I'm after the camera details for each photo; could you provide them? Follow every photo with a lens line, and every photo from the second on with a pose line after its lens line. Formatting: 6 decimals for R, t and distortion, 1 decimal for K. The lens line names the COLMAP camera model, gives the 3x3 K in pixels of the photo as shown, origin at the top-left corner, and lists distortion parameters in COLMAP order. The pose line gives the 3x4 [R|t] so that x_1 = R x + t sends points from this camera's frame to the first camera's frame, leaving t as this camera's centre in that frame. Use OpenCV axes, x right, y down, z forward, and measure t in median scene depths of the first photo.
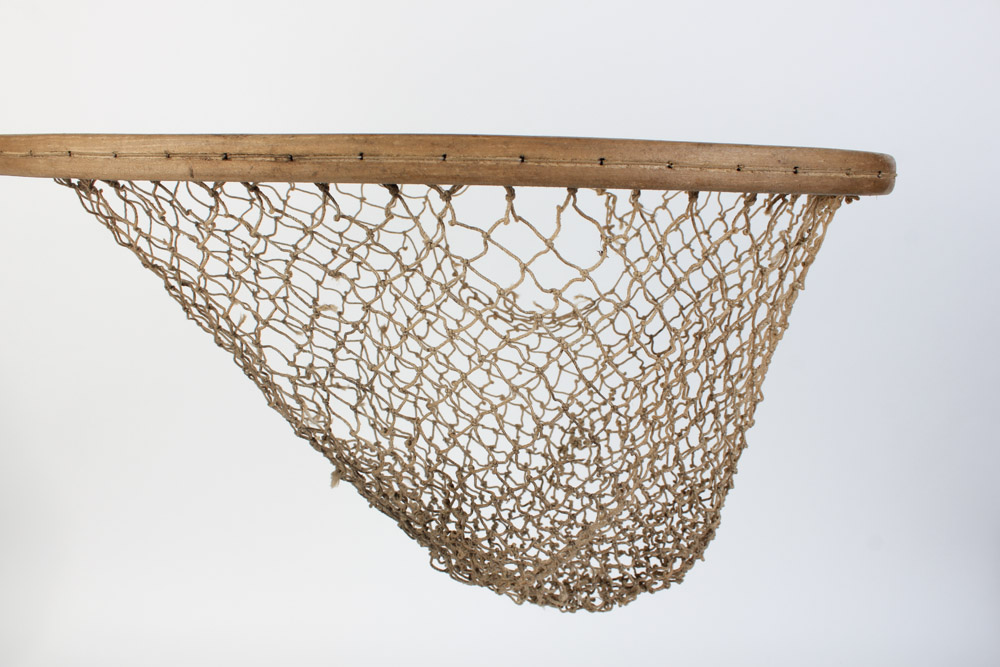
lens RADIAL K [[674.0, 0, 500.0], [0, 674.0, 333.5], [0, 0, 1]] dist [-0.227645, 0.163316]
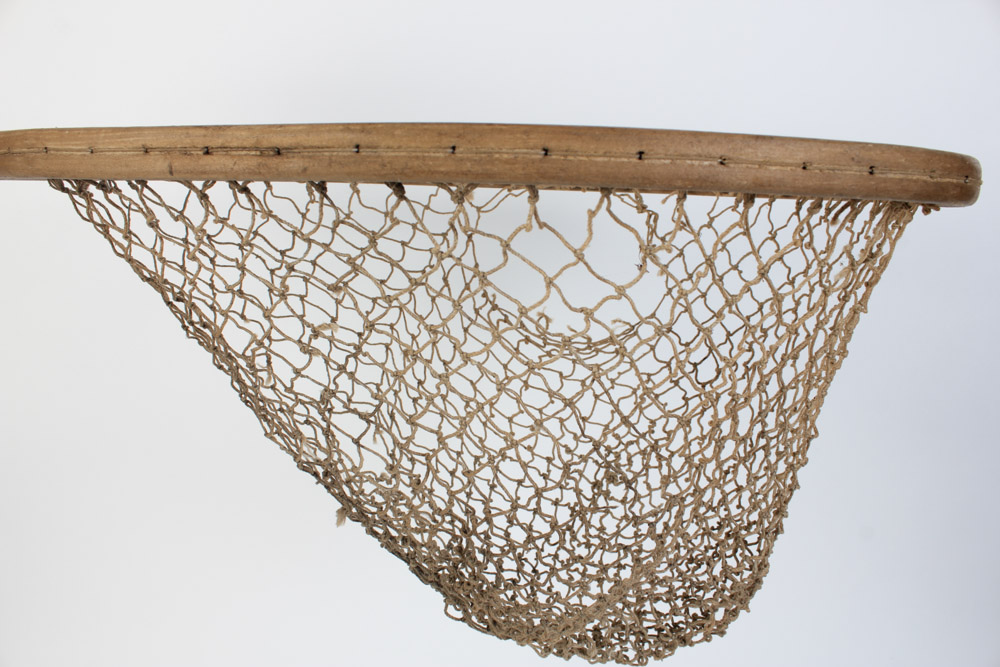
lens RADIAL K [[674.0, 0, 500.0], [0, 674.0, 333.5], [0, 0, 1]] dist [-0.227645, 0.163316]
pose [[0.998102, 0.015428, -0.059616, 0.020366], [-0.017618, 0.999182, -0.036394, -0.001059], [0.059005, 0.037376, 0.997558, 0.118132]]
